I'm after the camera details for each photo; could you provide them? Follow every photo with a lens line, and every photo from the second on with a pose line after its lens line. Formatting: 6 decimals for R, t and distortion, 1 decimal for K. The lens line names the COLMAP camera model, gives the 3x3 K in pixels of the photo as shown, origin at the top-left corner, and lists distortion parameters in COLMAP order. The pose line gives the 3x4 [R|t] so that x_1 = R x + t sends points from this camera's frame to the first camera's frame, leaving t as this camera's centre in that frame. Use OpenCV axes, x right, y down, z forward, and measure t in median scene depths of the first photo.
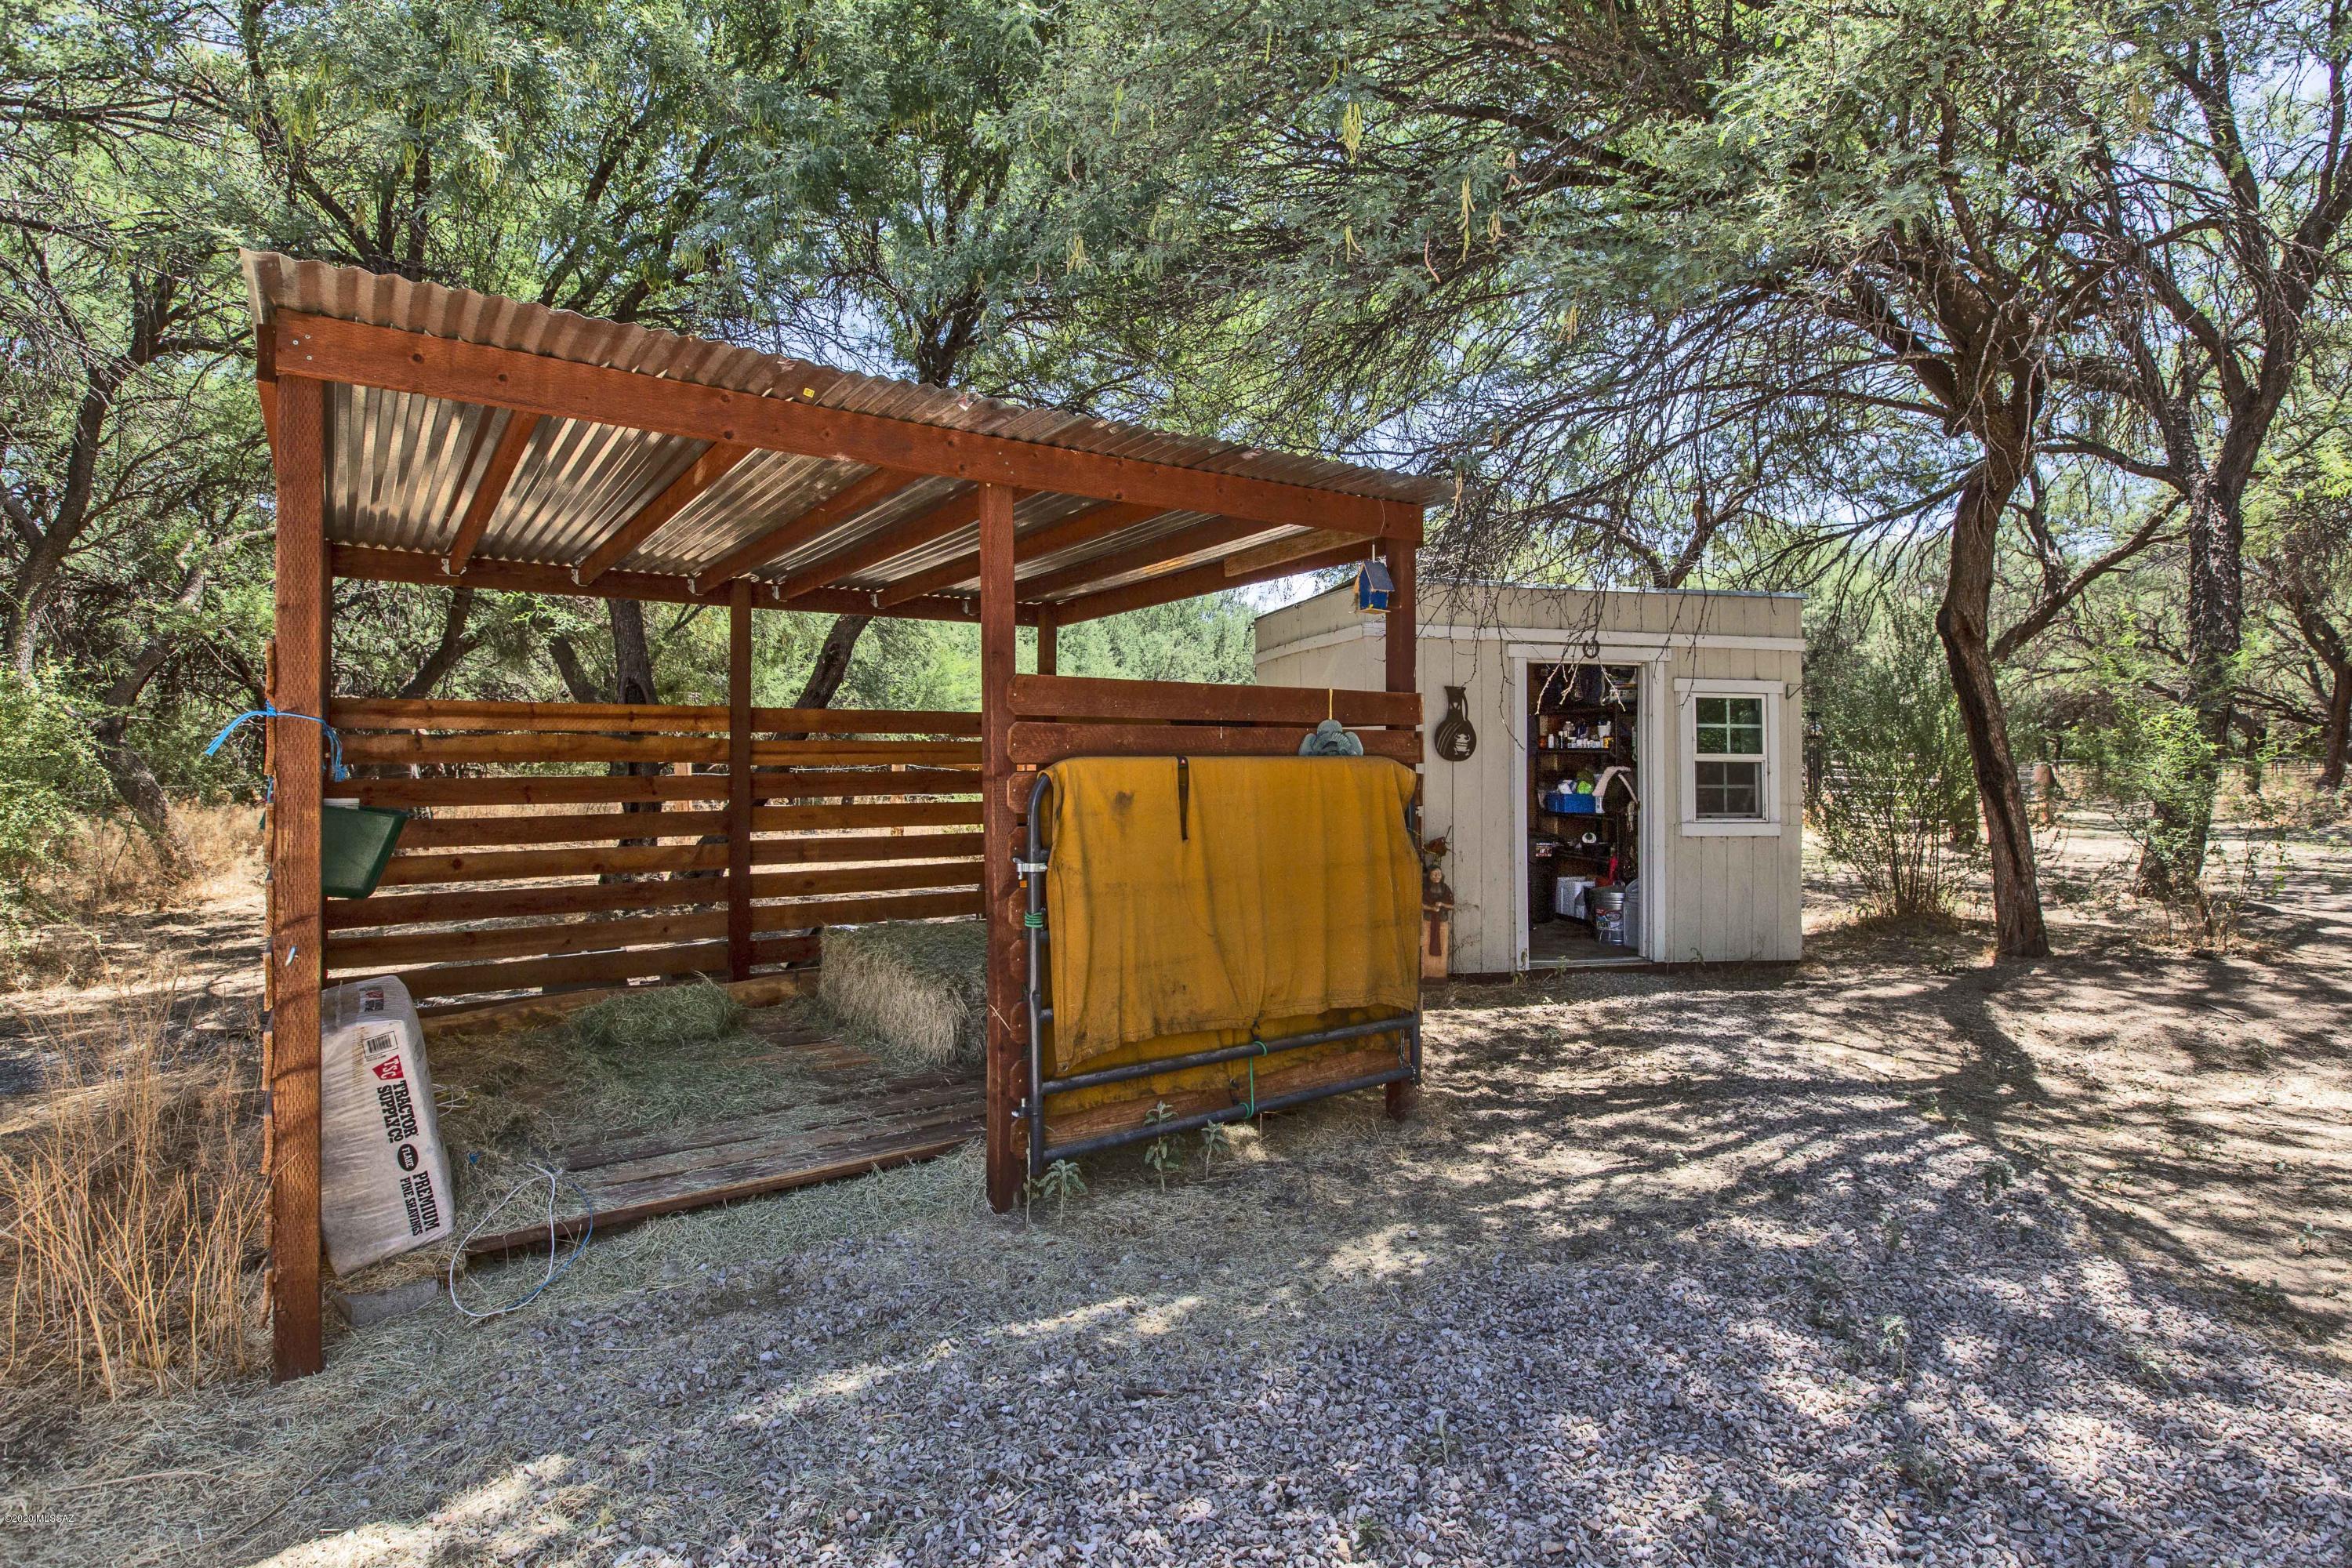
lens RADIAL K [[1199.5, 0, 1186.9], [0, 1199.5, 783.6], [0, 0, 1]] dist [-0.005504, -0.000143]
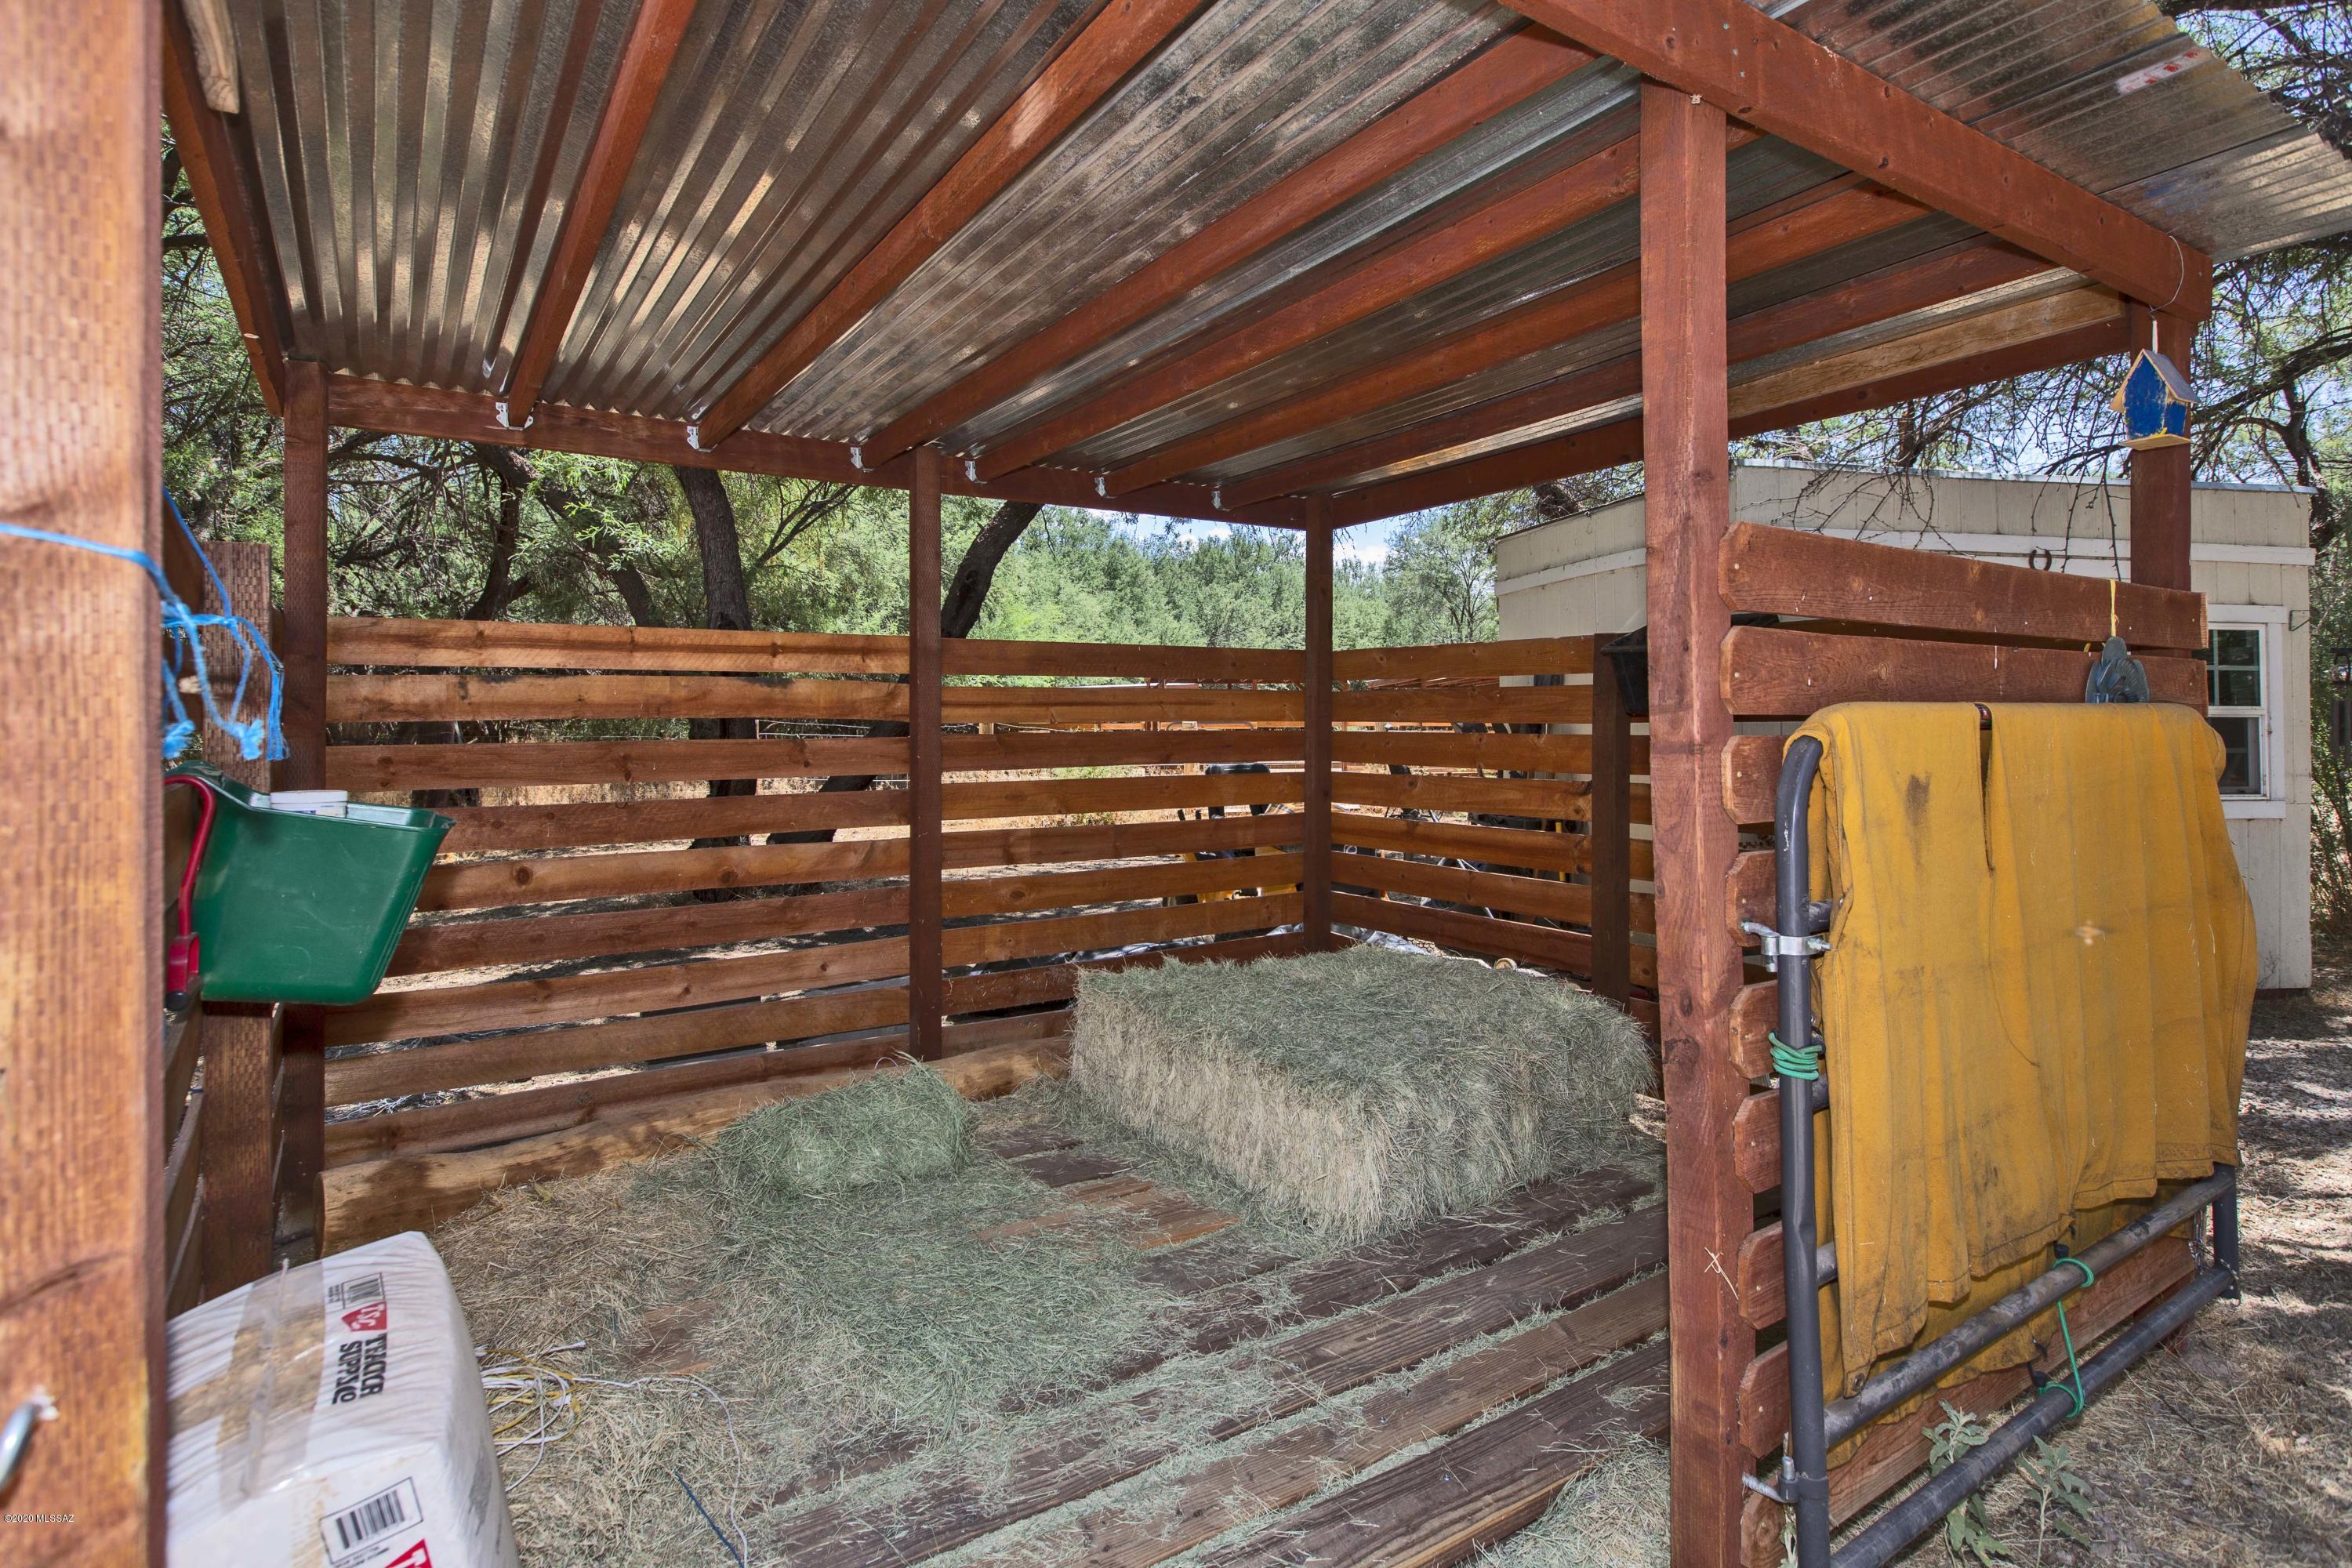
lens RADIAL K [[1199.5, 0, 1169.6], [0, 1199.5, 777.0], [0, 0, 1]] dist [-0.005504, -0.000143]
pose [[0.999298, 0.000161, -0.037462, -0.227715], [0.000912, 0.999590, 0.028620, -0.004200], [0.037451, -0.028634, 0.998888, 0.356204]]
